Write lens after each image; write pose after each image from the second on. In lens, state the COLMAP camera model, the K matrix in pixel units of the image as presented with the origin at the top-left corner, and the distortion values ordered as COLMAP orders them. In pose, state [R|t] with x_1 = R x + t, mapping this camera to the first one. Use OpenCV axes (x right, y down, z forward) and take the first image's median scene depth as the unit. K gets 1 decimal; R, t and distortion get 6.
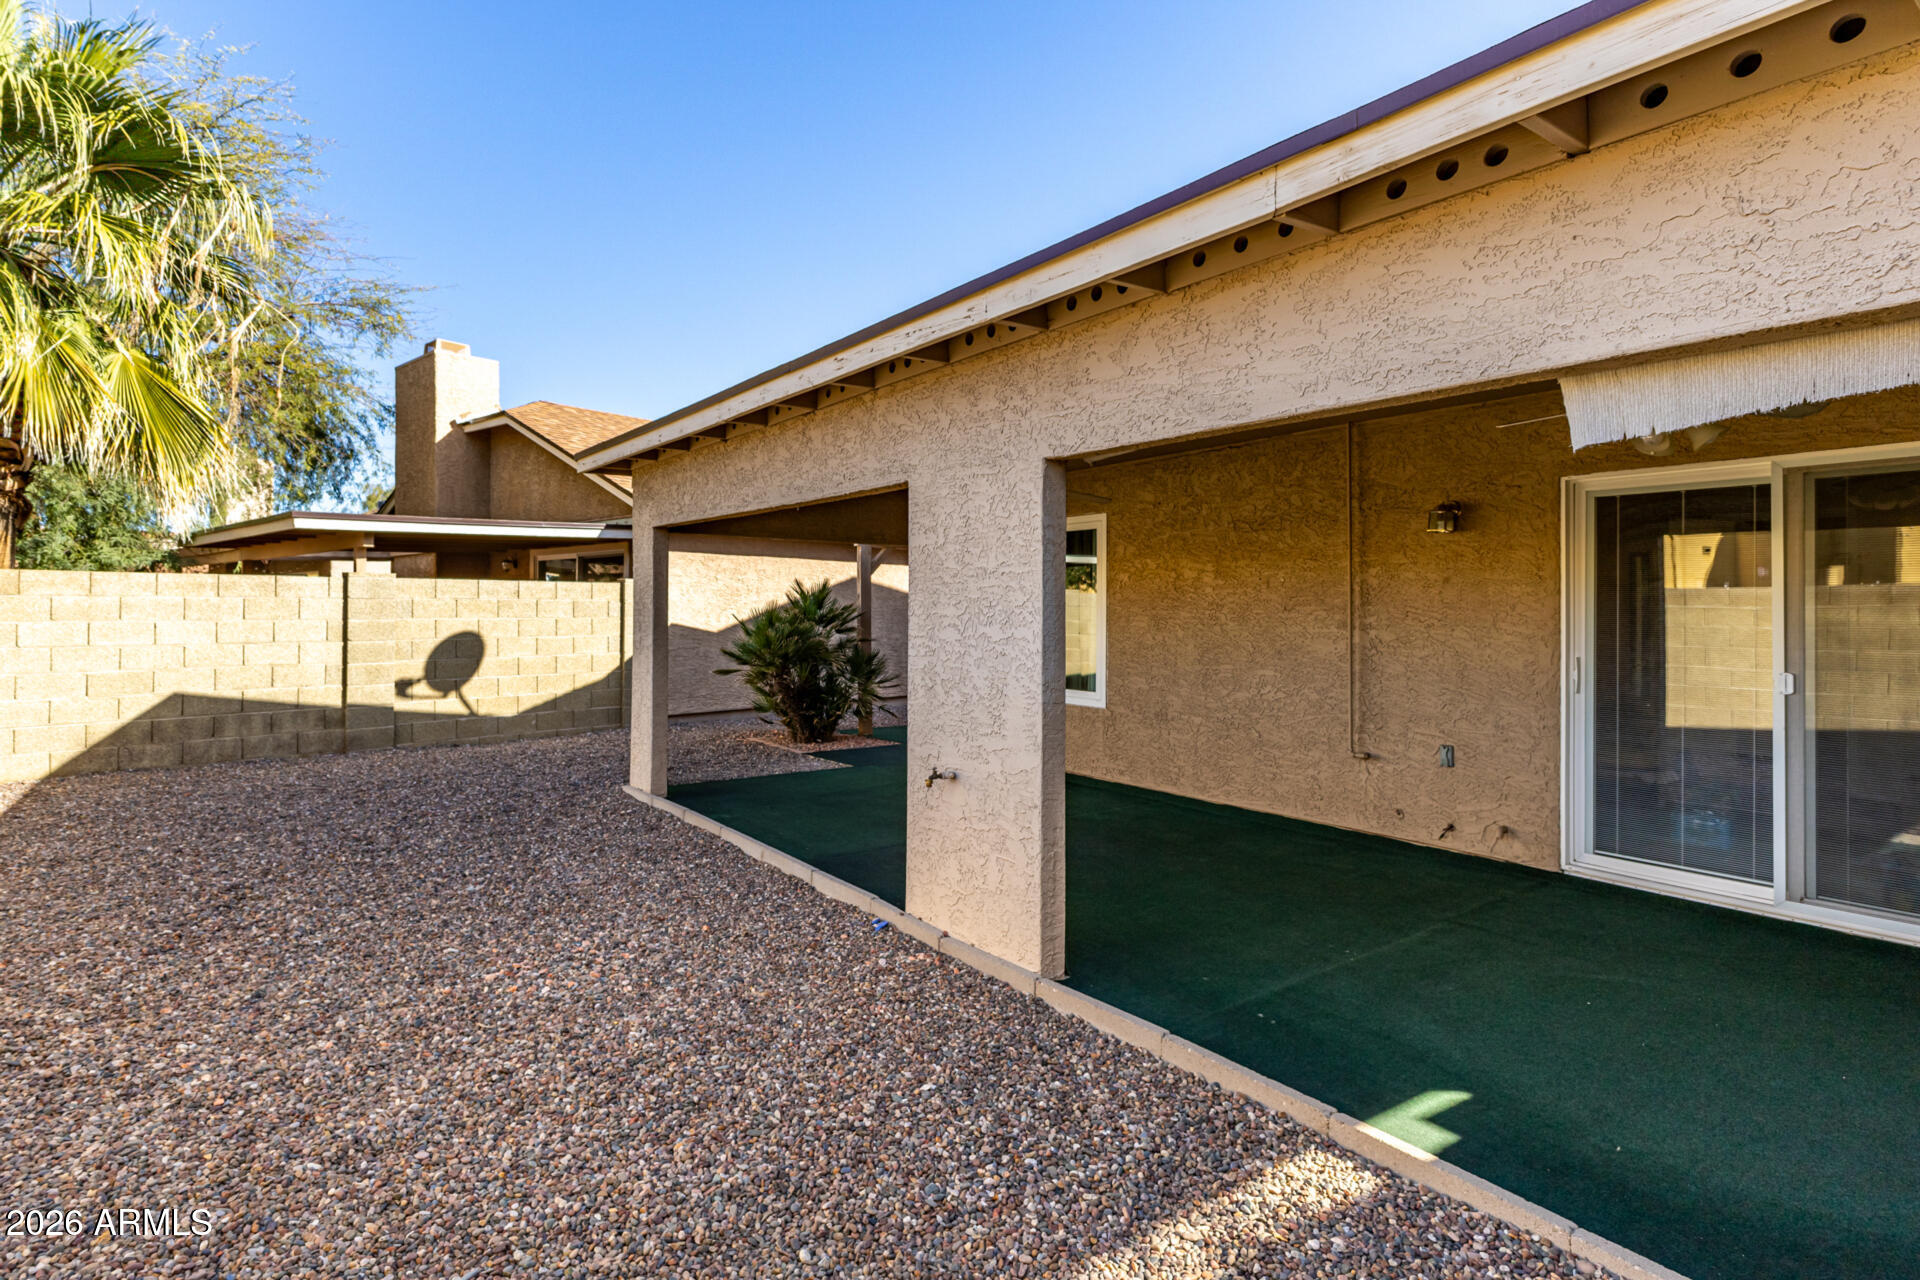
lens RADIAL K [[971.1, 0, 963.1], [0, 971.1, 608.0], [0, 0, 1]] dist [0.022986, 0.000010]
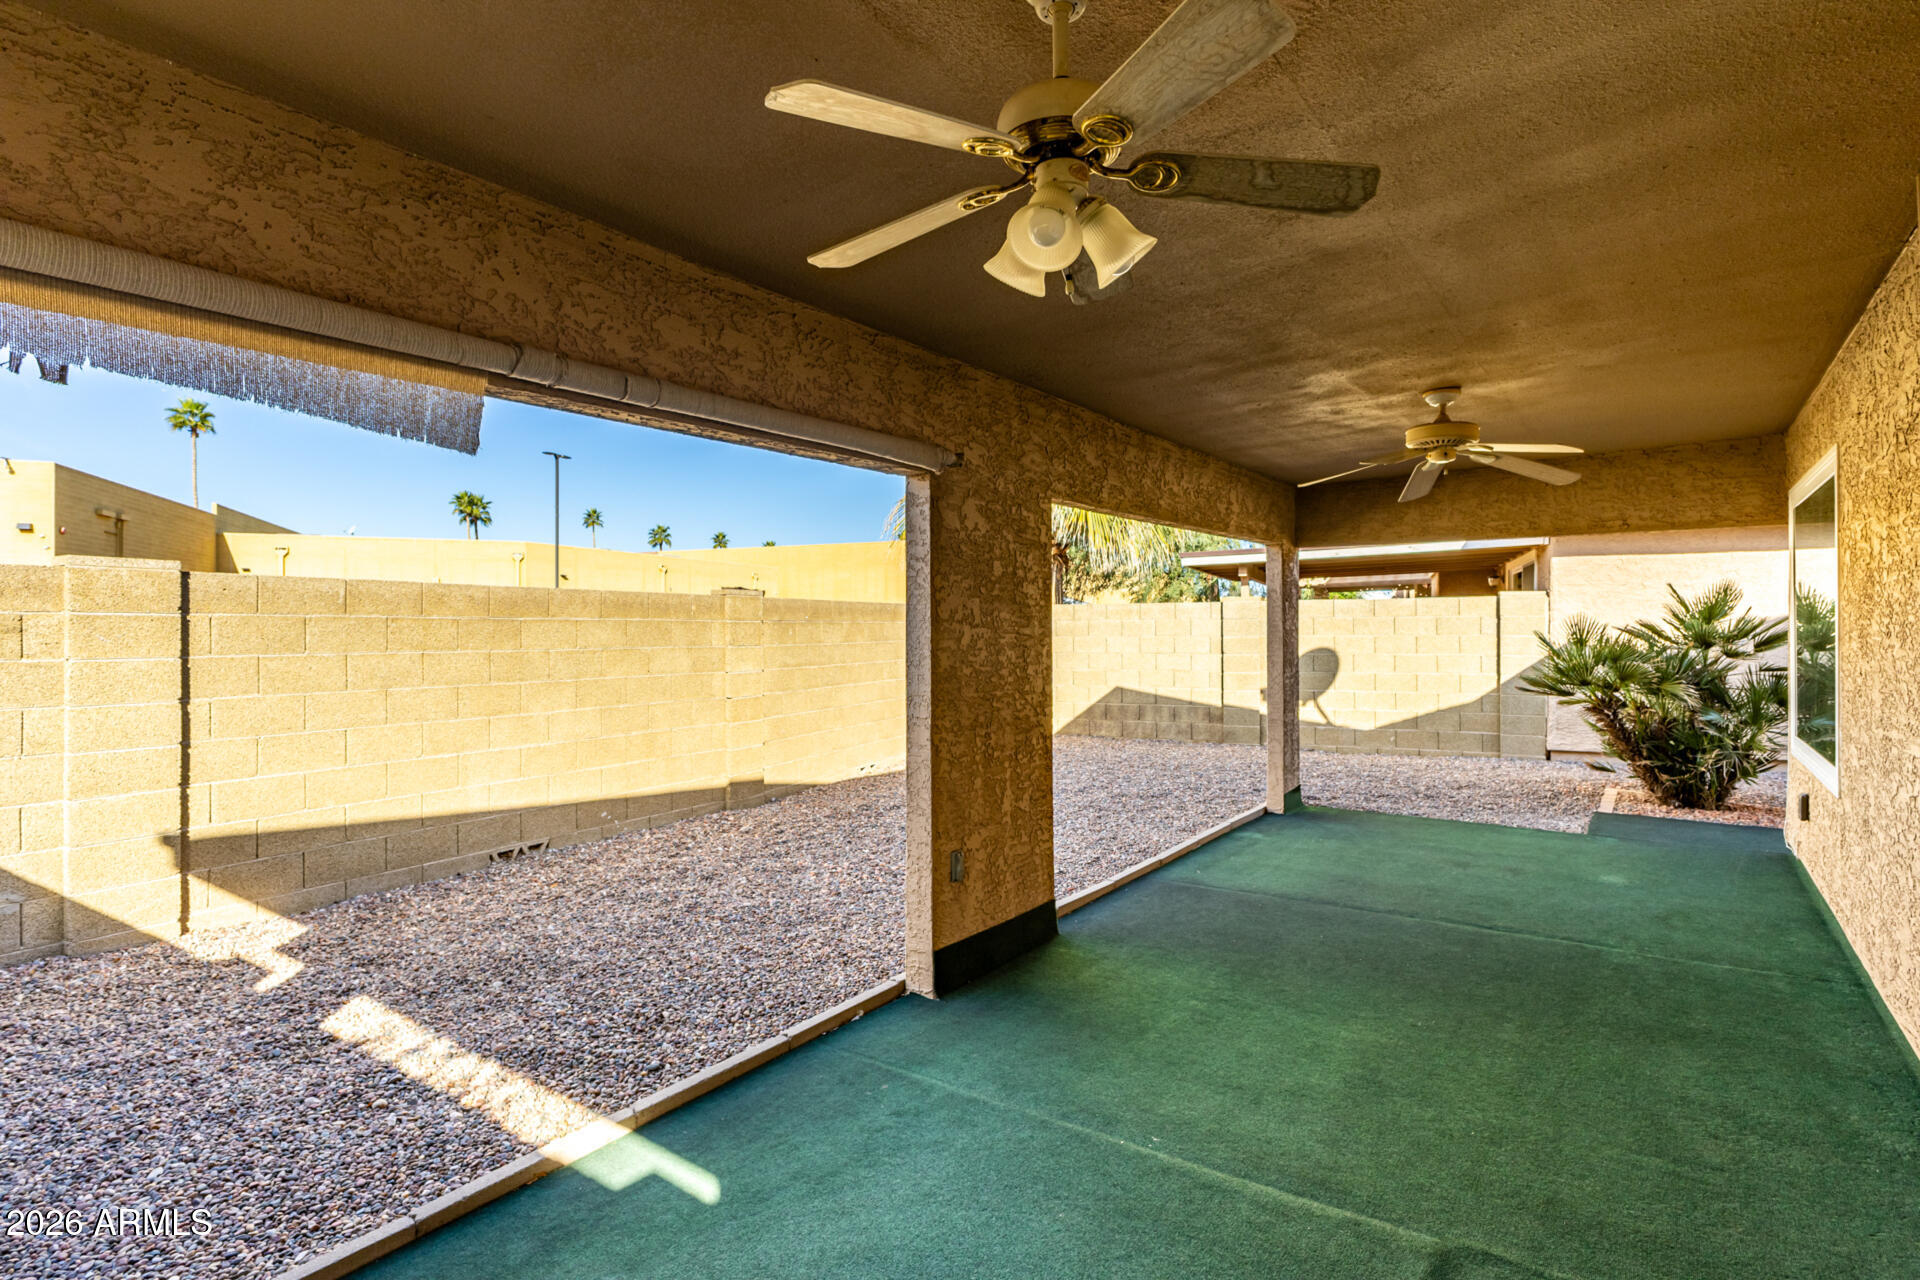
lens RADIAL K [[971.1, 0, 963.1], [0, 971.1, 608.0], [0, 0, 1]] dist [0.022986, 0.000010]
pose [[0.310663, -0.027359, -0.950126, 0.458955], [0.009605, 0.999625, -0.025643, 0.004331], [0.950472, -0.001160, 0.310809, 0.312229]]
